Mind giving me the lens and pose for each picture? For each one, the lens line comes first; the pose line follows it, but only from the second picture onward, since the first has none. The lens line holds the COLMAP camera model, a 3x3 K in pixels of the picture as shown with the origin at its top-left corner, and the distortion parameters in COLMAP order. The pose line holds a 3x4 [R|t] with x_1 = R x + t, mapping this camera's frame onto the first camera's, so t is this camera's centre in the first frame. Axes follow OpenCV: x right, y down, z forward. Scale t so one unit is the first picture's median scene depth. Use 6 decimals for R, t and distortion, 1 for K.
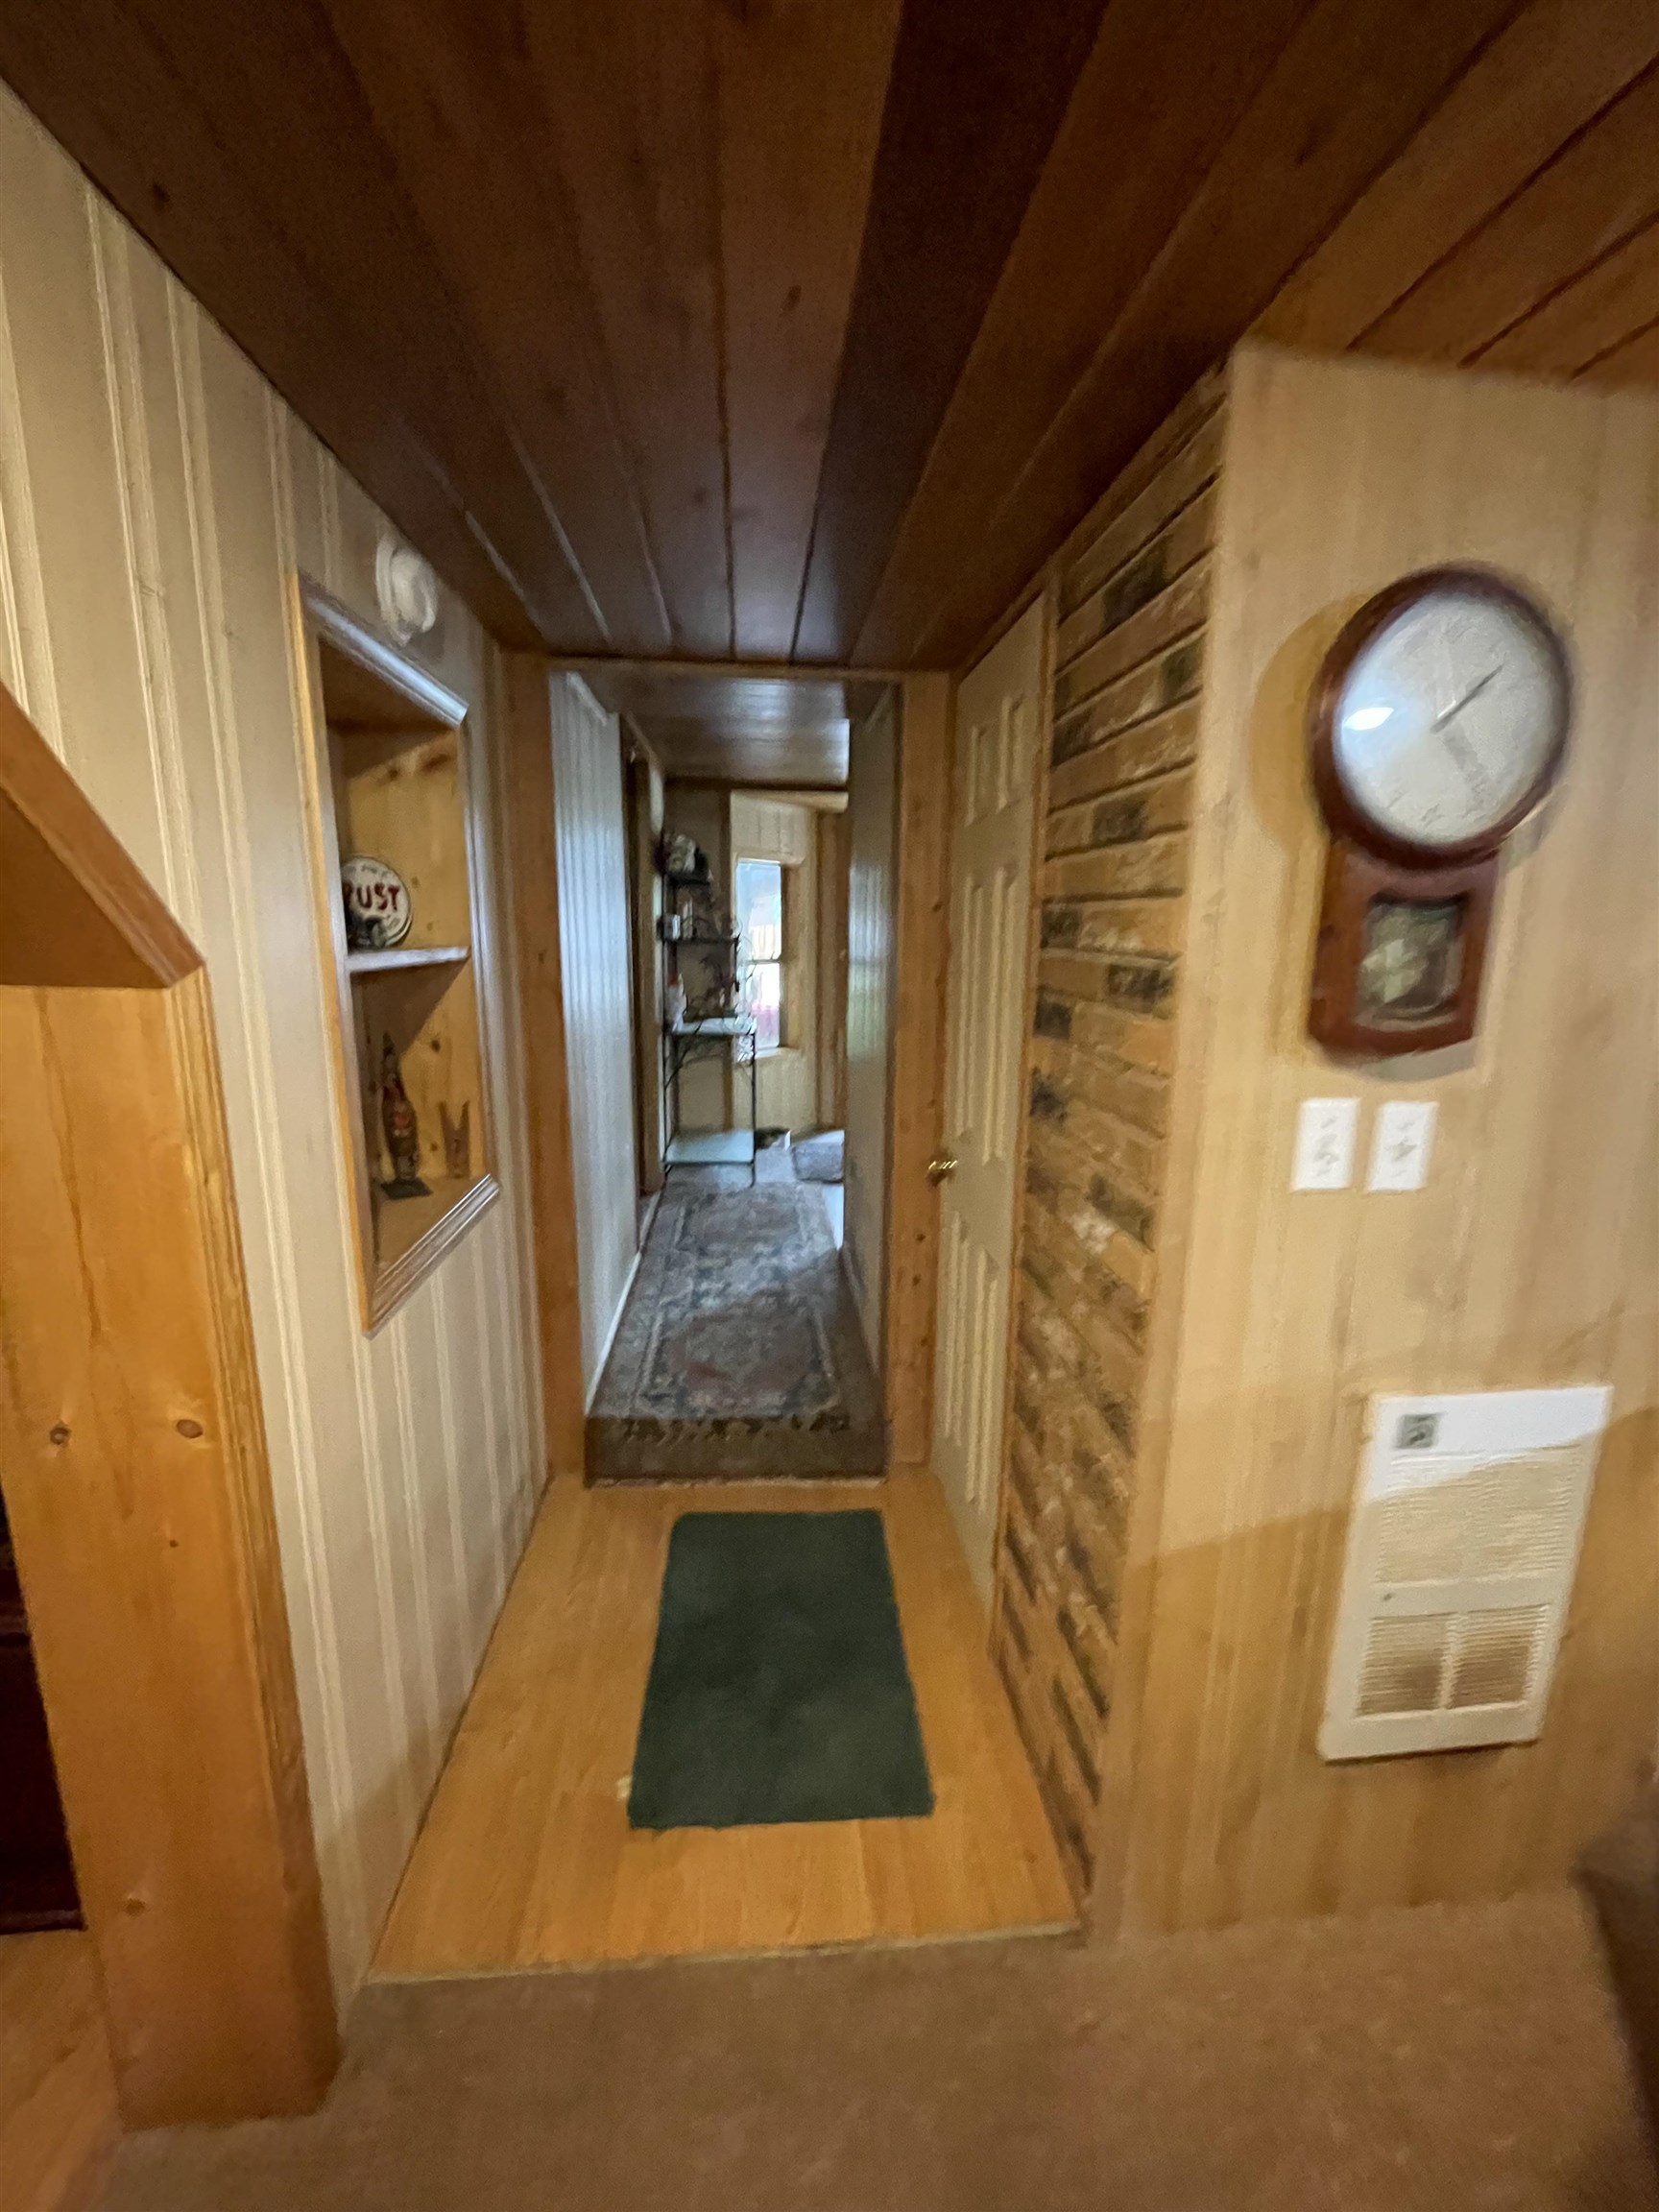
lens RADIAL K [[900.4, 0, 832.2], [0, 900.4, 1099.1], [0, 0, 1]] dist [-0.000148, 0.000053]
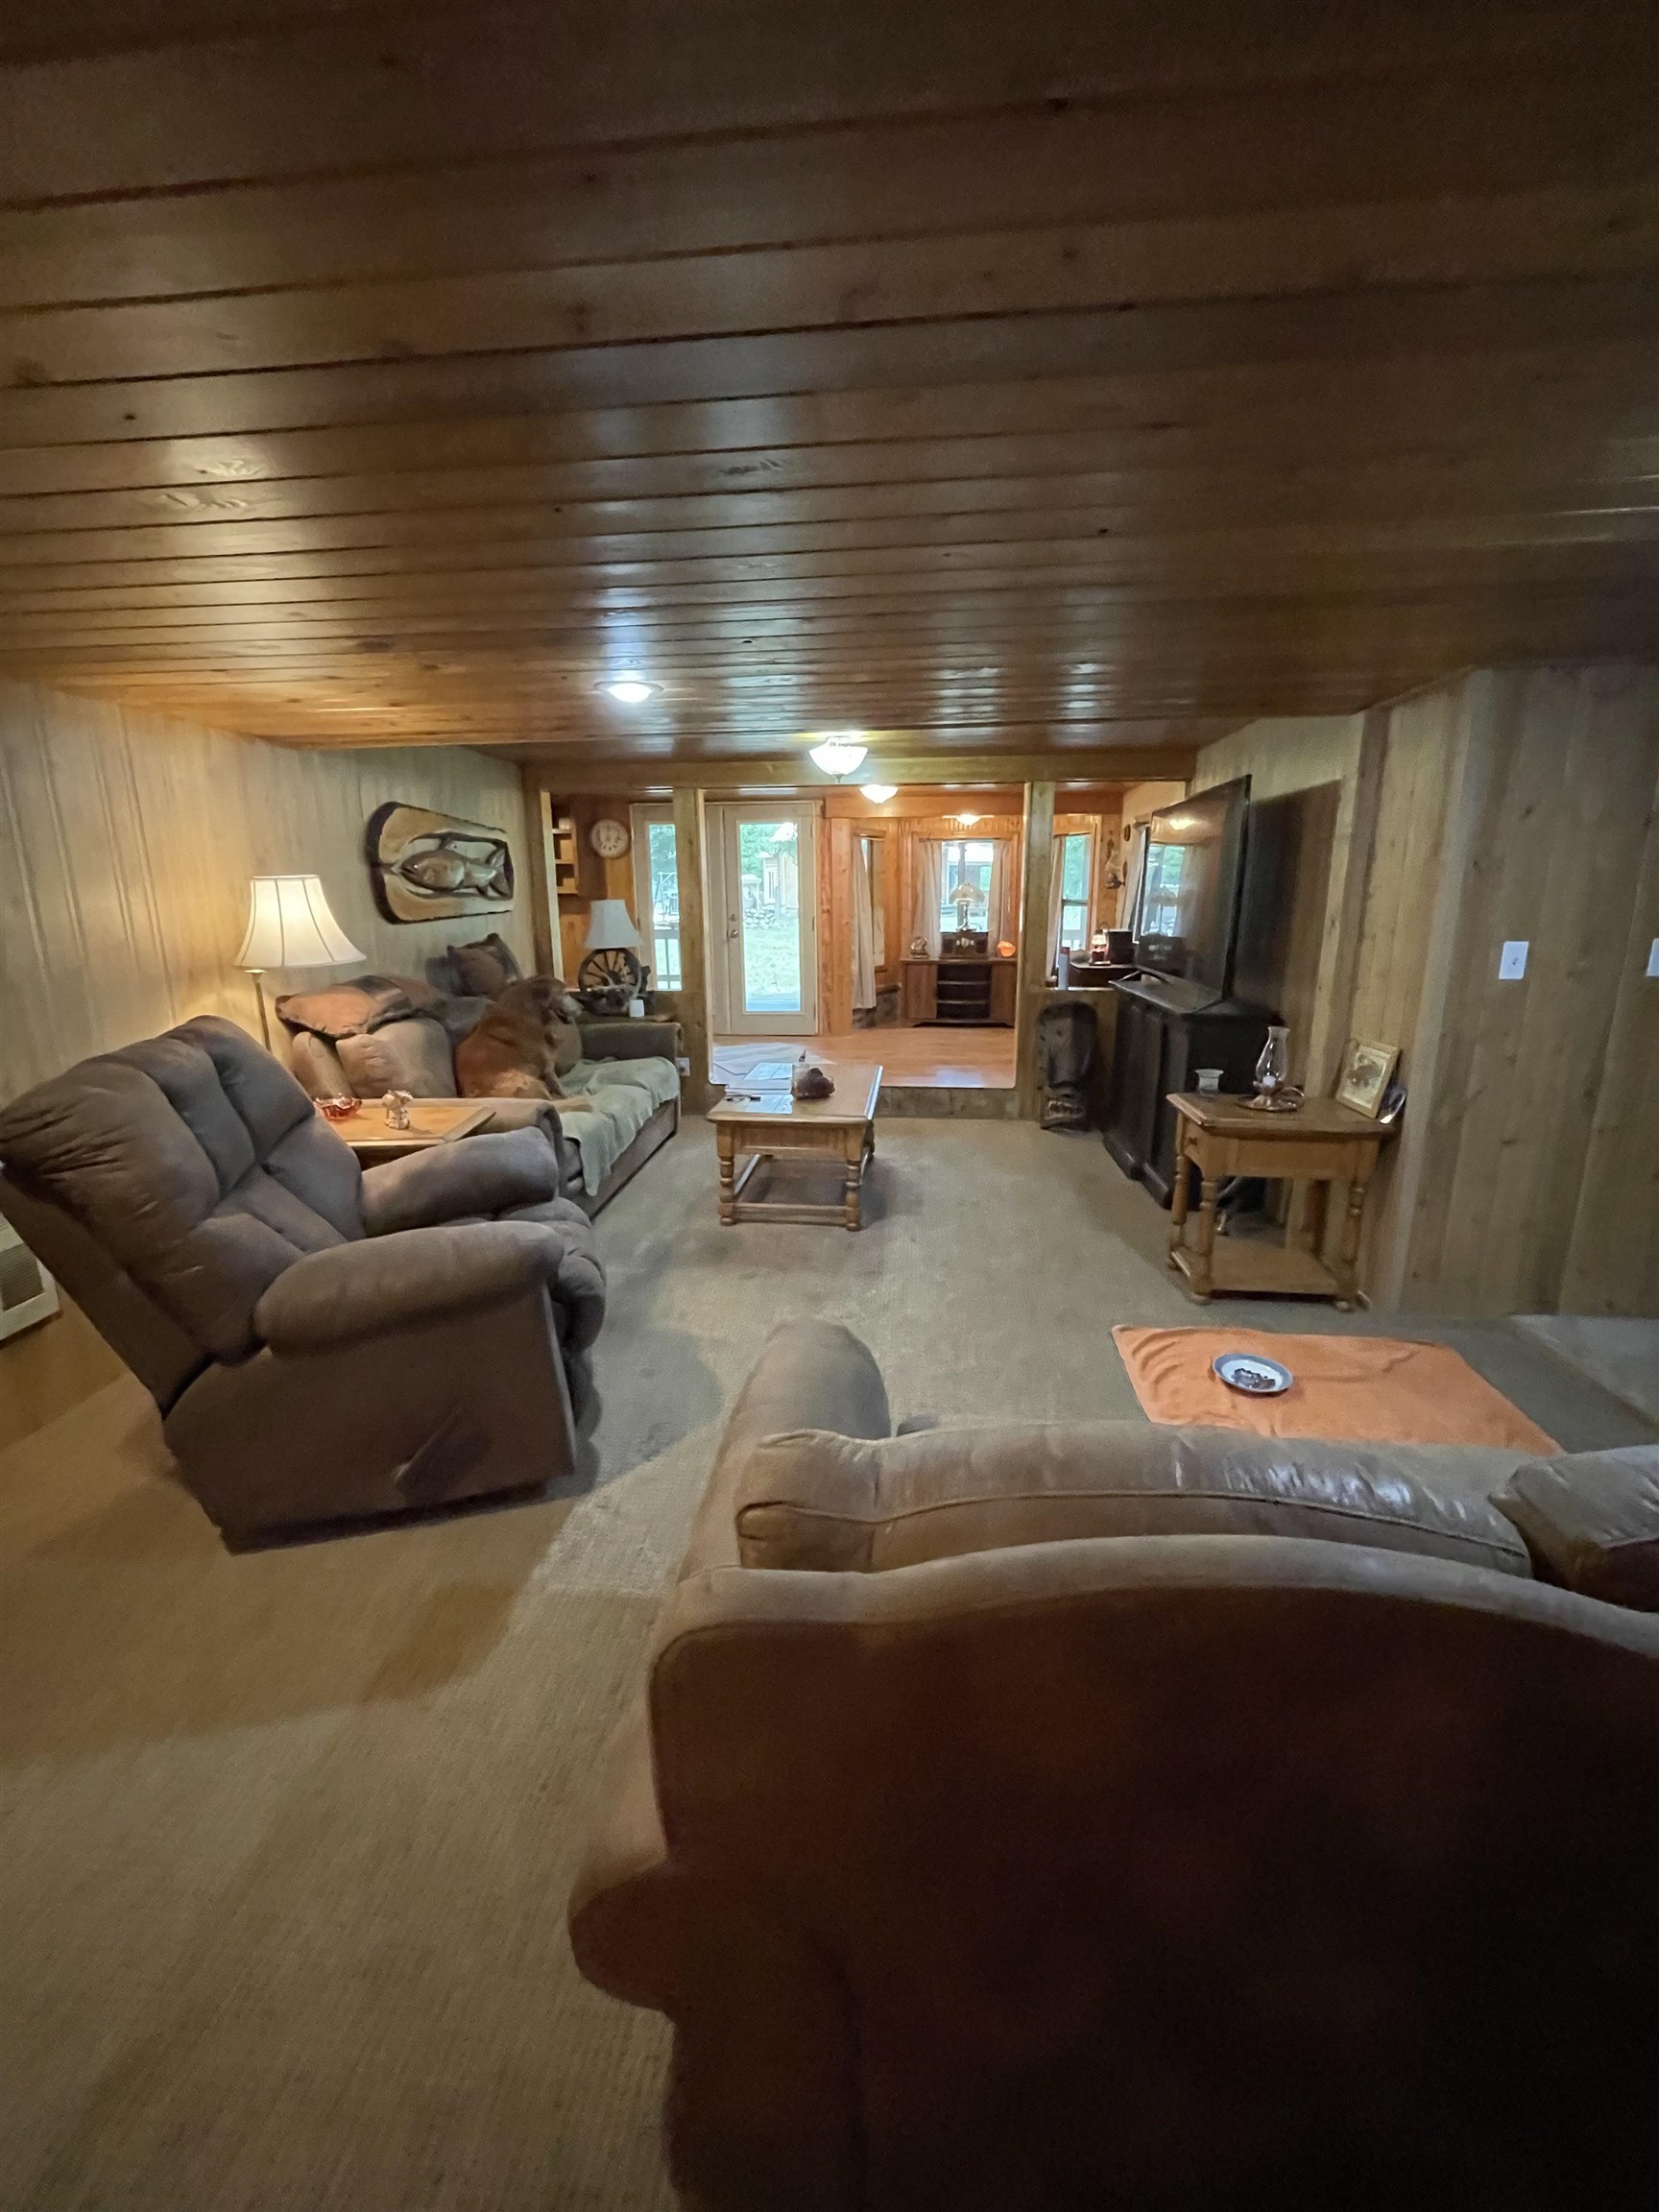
lens RADIAL K [[903.7, 0, 822.9], [0, 903.7, 1102.6], [0, 0, 1]] dist [-0.004763, -0.000285]
pose [[0.182949, -0.239224, 0.953573, -0.753114], [0.202632, 0.958293, 0.201532, 0.238965], [-0.962014, 0.156354, 0.223793, -1.235497]]
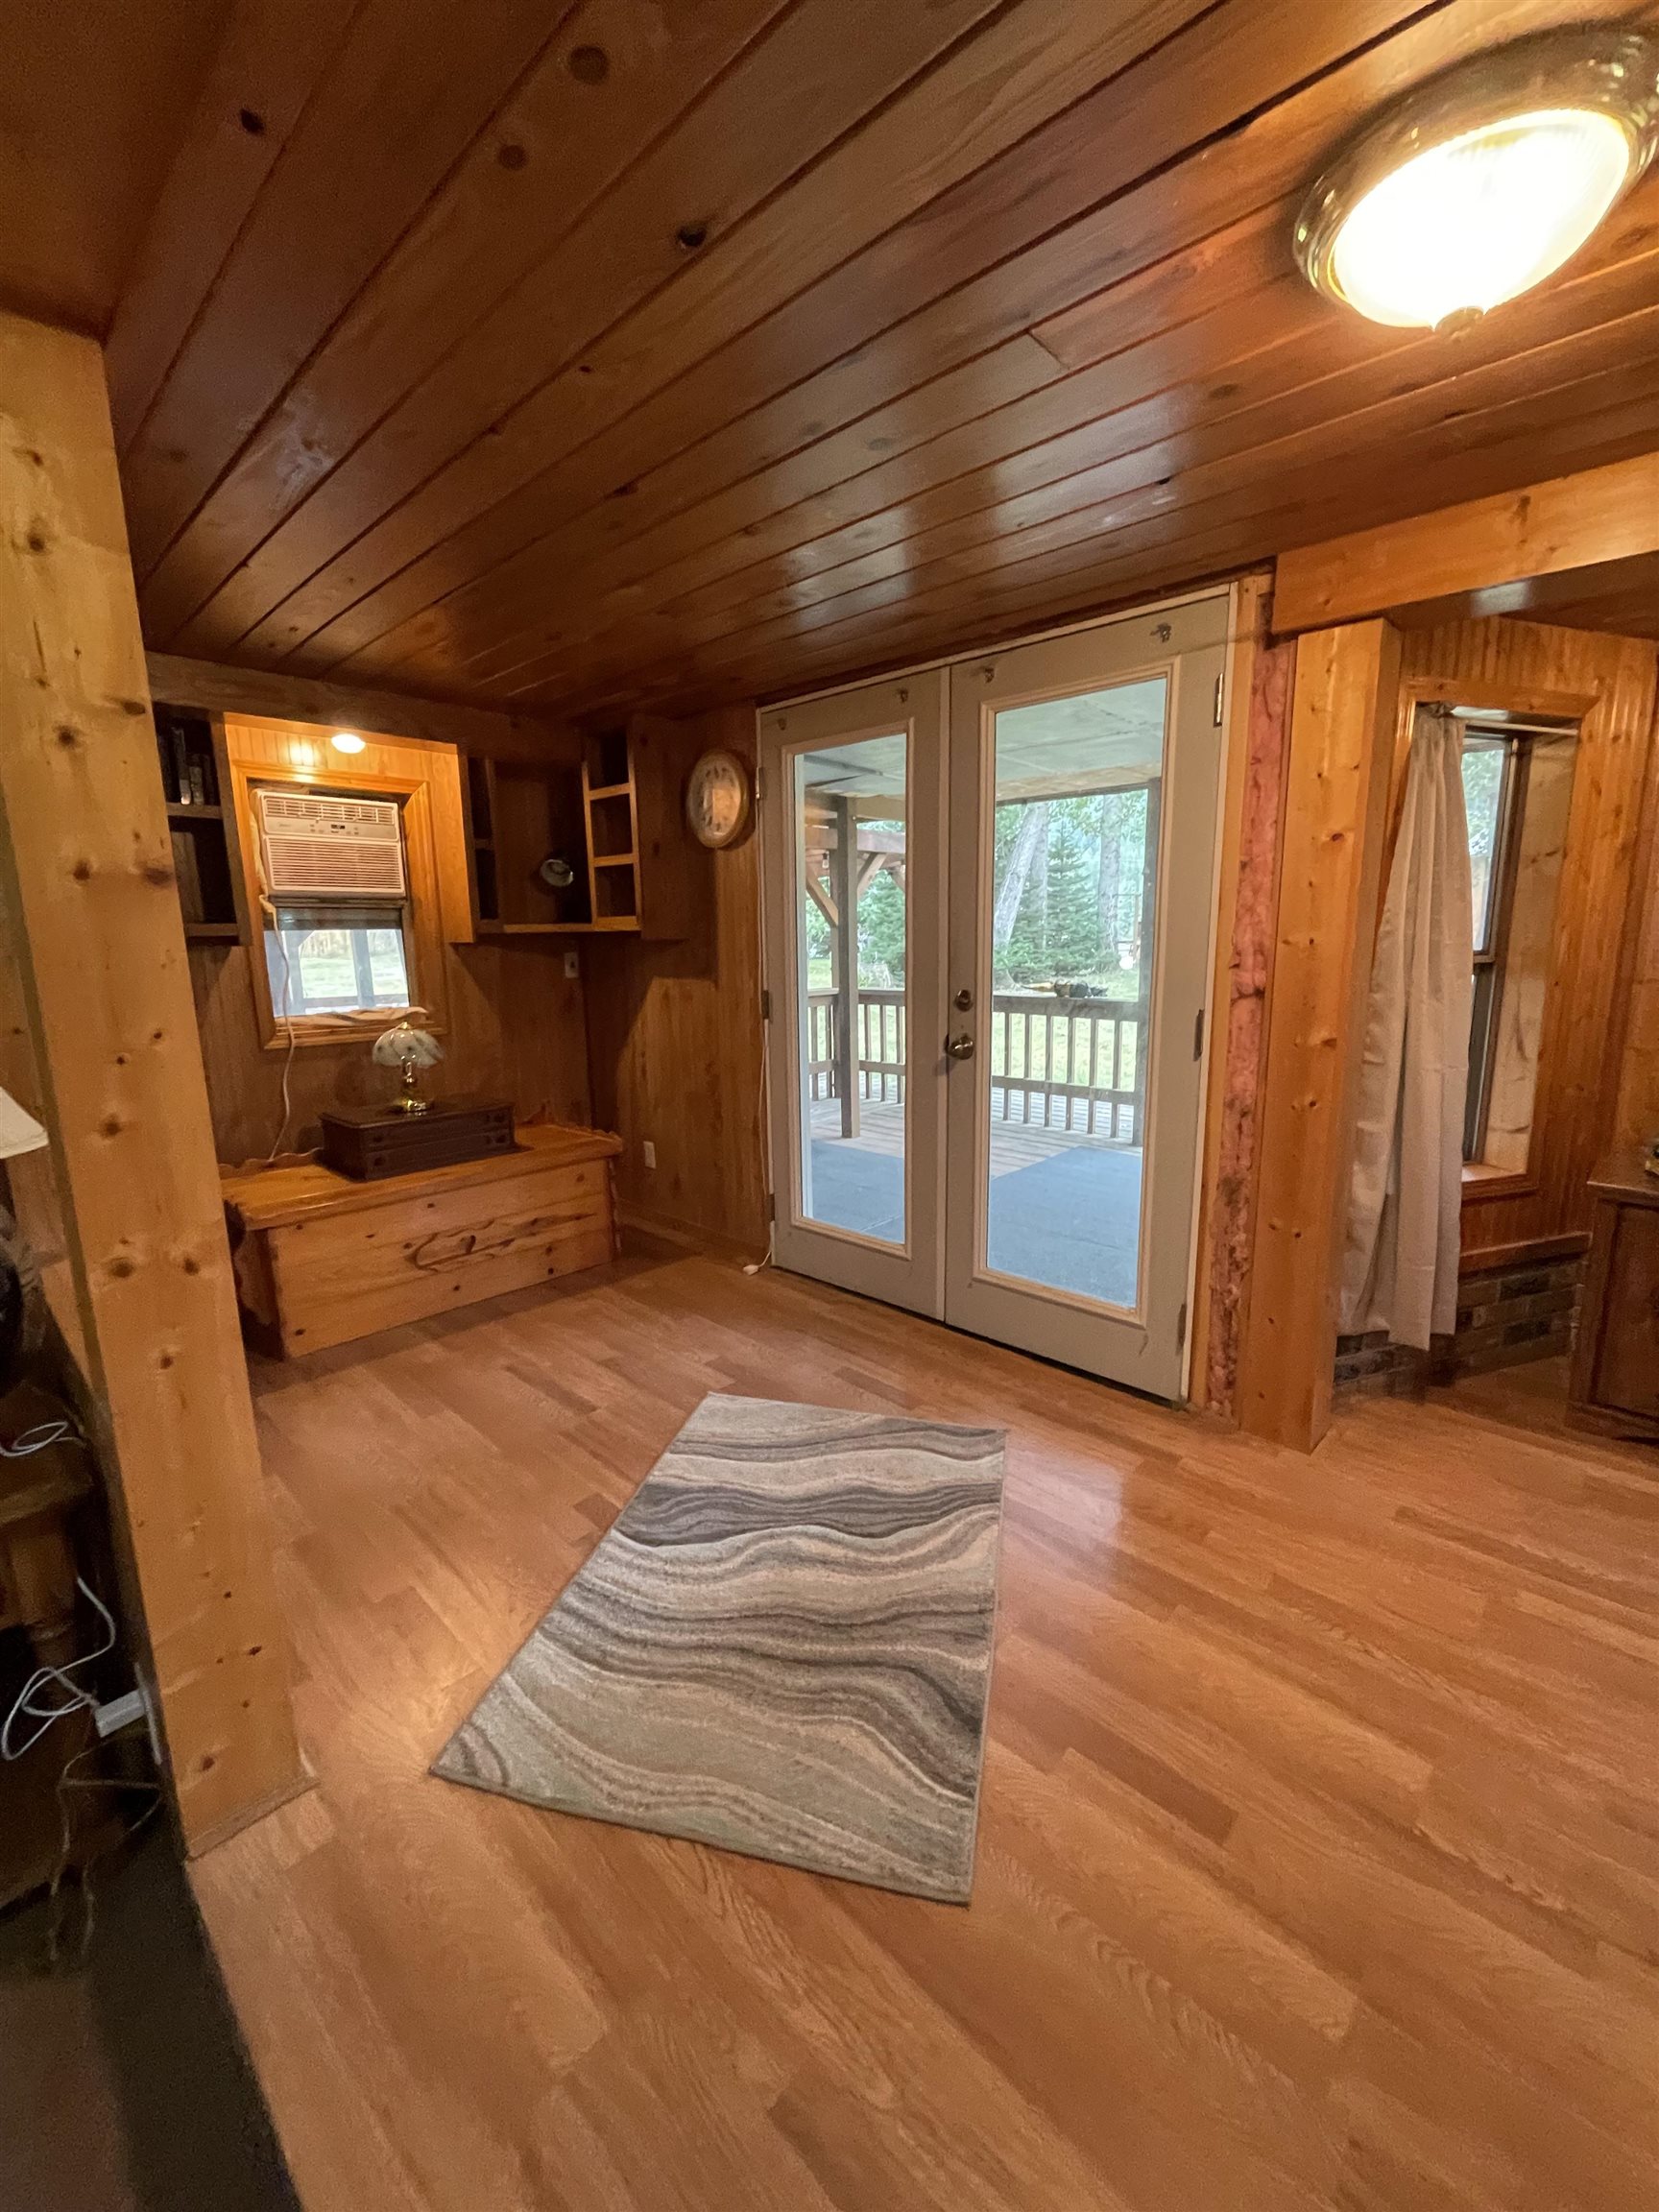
lens RADIAL K [[900.4, 0, 832.2], [0, 900.4, 1099.1], [0, 0, 1]] dist [-0.000148, 0.000053]
pose [[0.749298, -0.142084, 0.646811, 4.101610], [0.151724, 0.987565, 0.041172, 0.242876], [-0.644618, 0.067287, 0.761538, -0.815720]]
